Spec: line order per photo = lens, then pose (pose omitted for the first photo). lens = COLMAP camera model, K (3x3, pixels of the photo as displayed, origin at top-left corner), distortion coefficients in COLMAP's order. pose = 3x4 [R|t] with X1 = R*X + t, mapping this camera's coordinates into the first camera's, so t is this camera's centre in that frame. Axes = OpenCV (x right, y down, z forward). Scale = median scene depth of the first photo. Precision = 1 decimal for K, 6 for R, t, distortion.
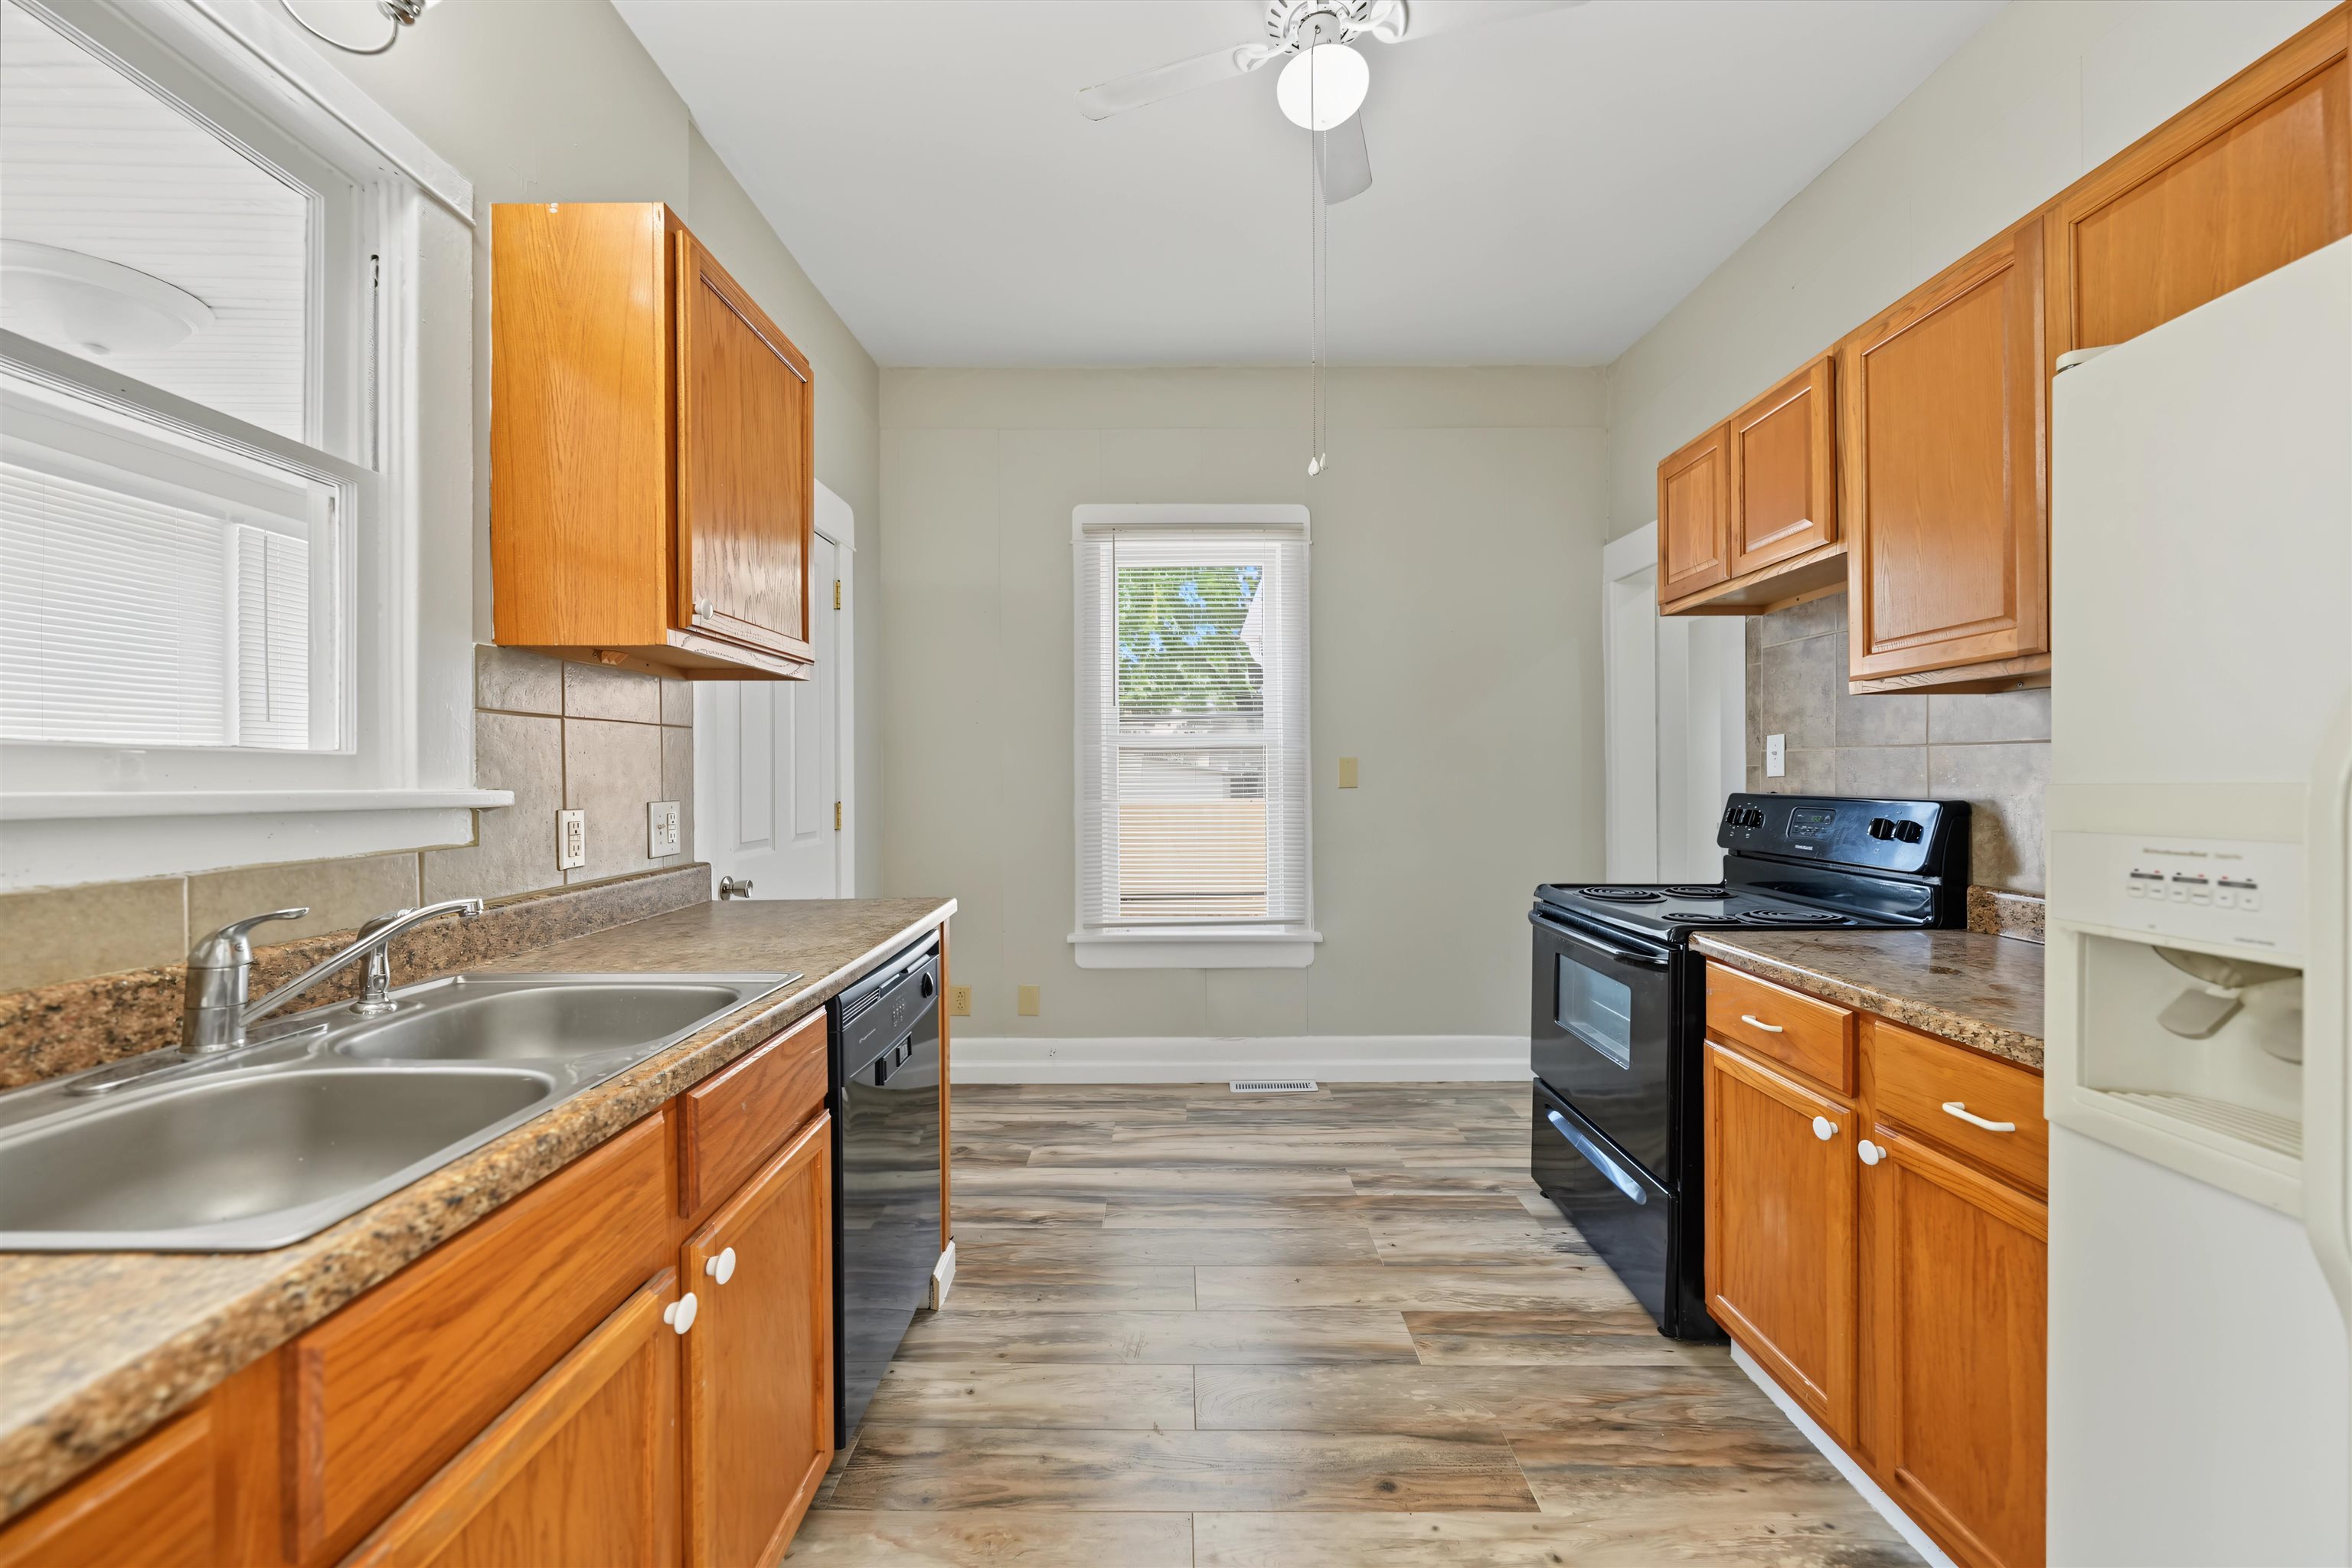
lens RADIAL K [[914.6, 0, 1169.6], [0, 914.6, 779.2], [0, 0, 1]] dist [-0.001418, -0.000672]
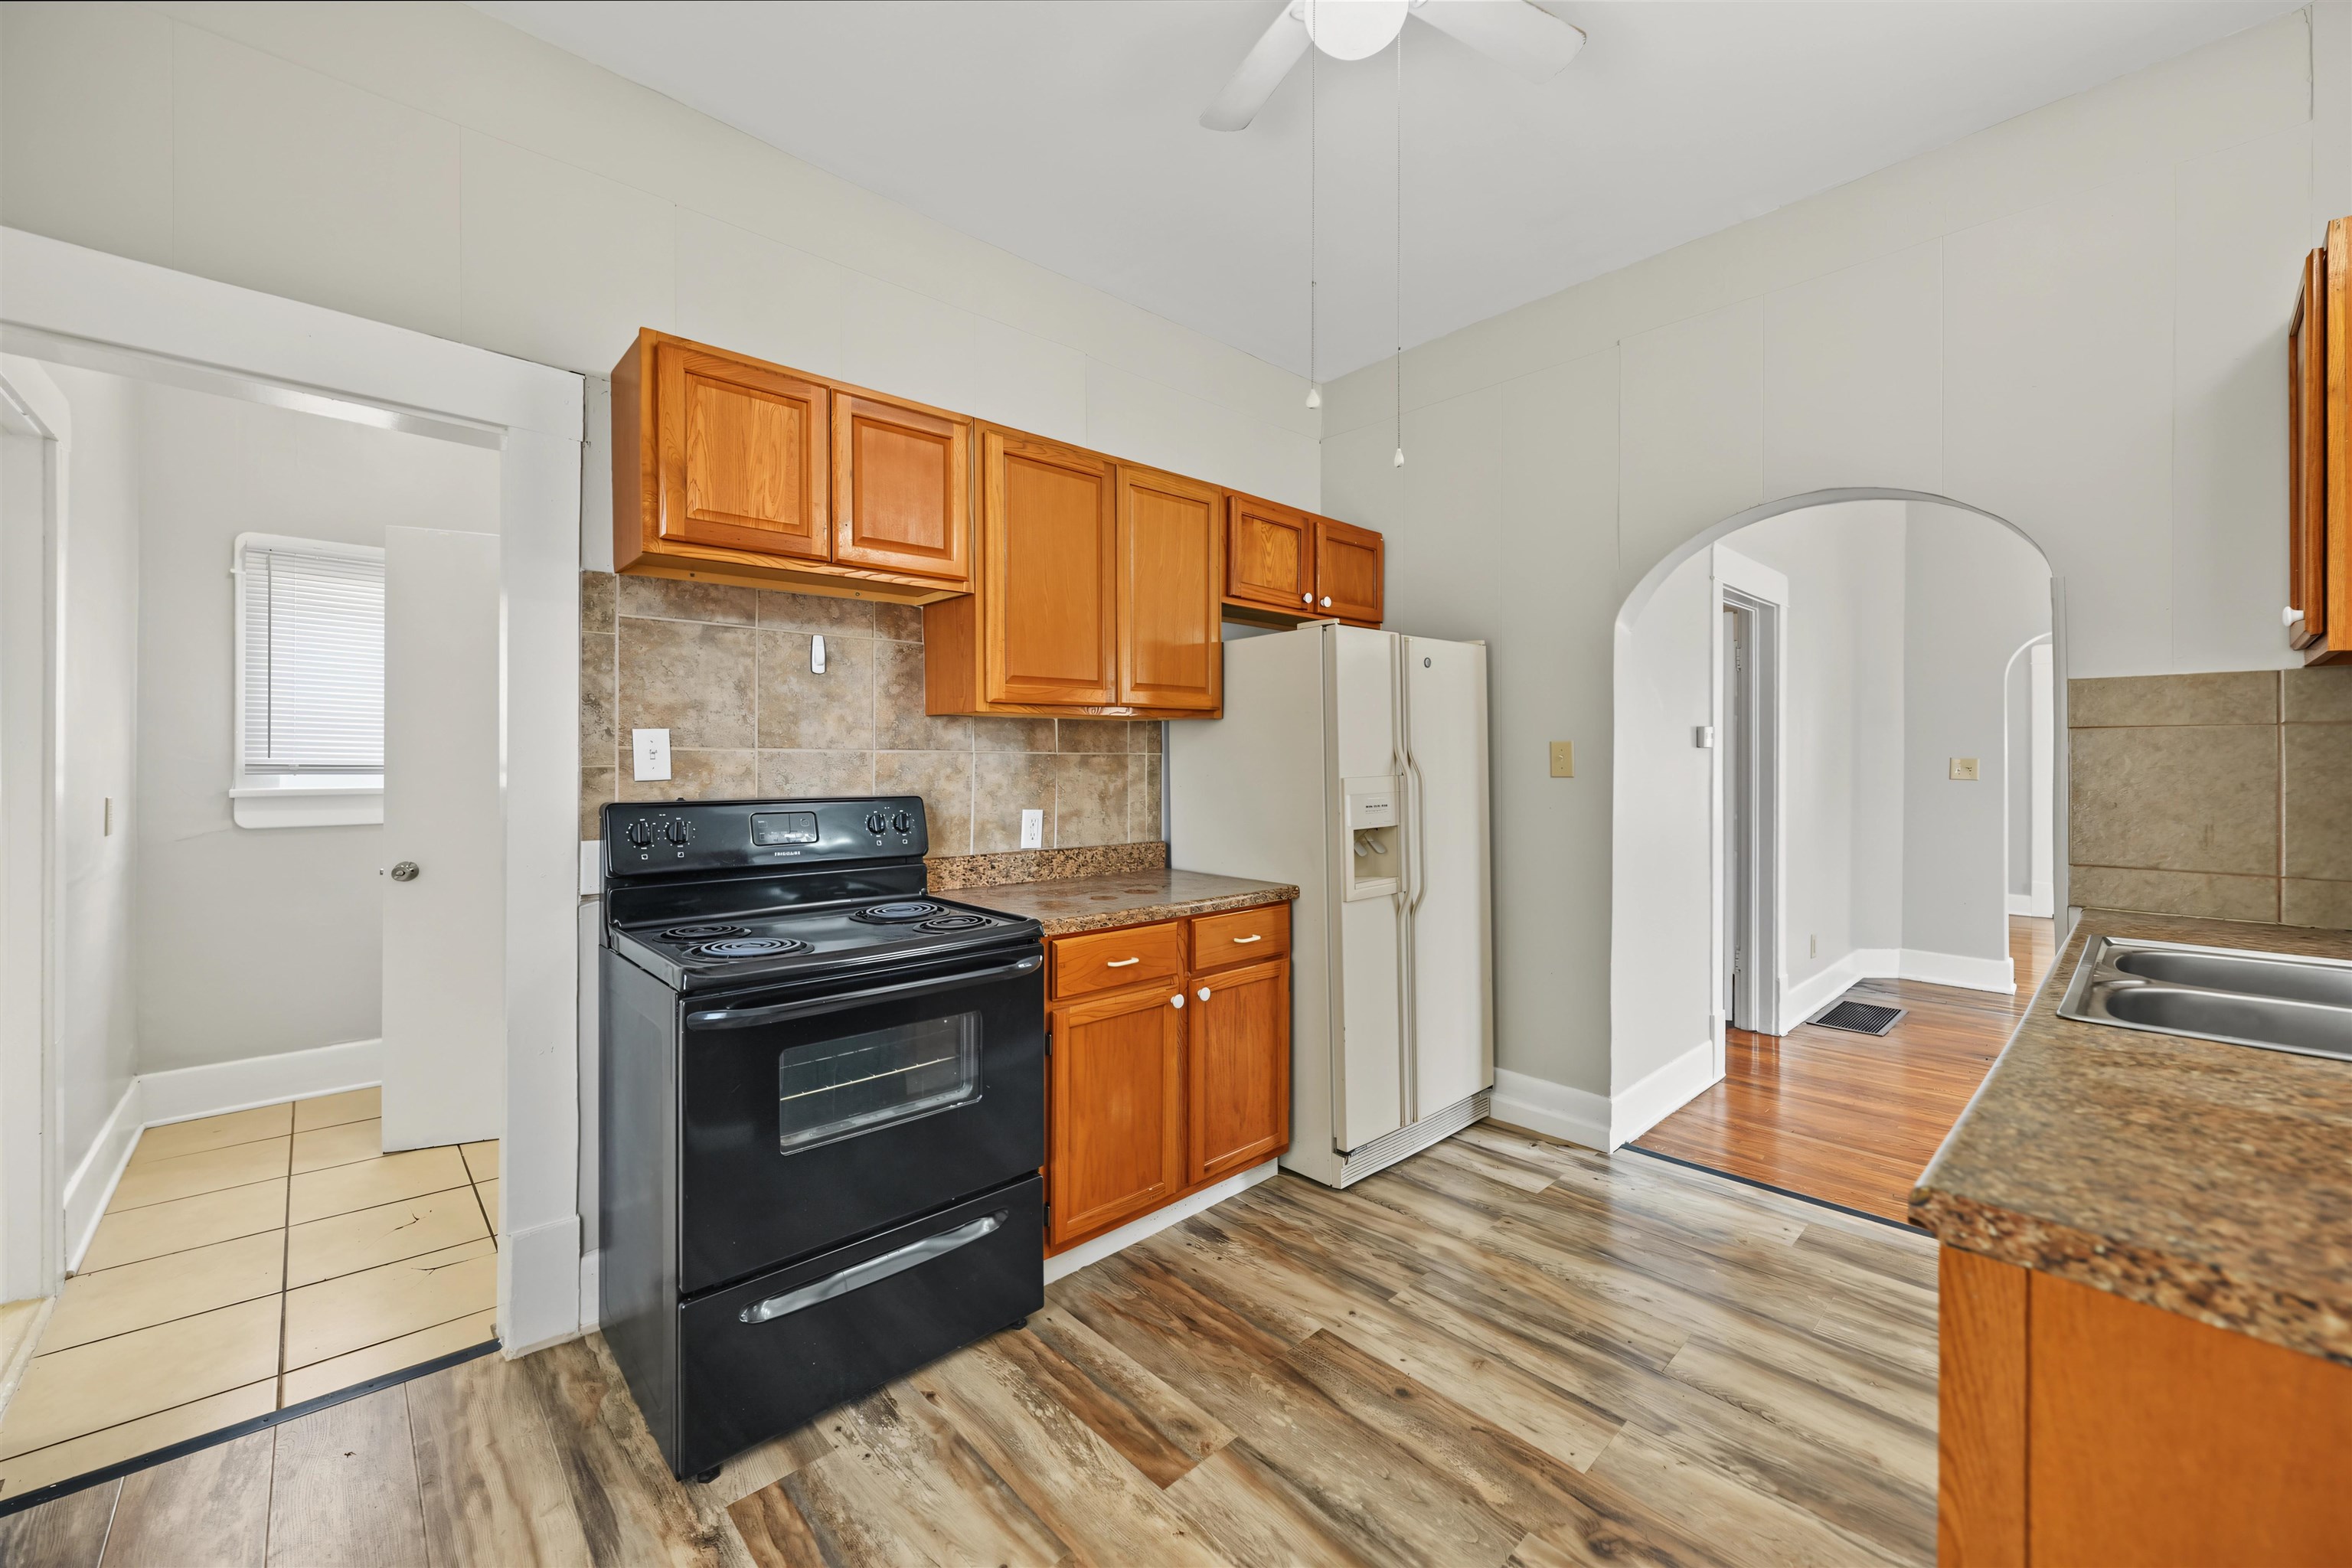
lens RADIAL K [[914.6, 0, 1182.0], [0, 914.6, 759.3], [0, 0, 1]] dist [-0.001418, -0.000672]
pose [[-0.688630, 0.005650, 0.725091, -0.308199], [0.005892, 0.999980, -0.002196, -0.020763], [-0.725089, 0.002760, -0.688650, 1.494090]]
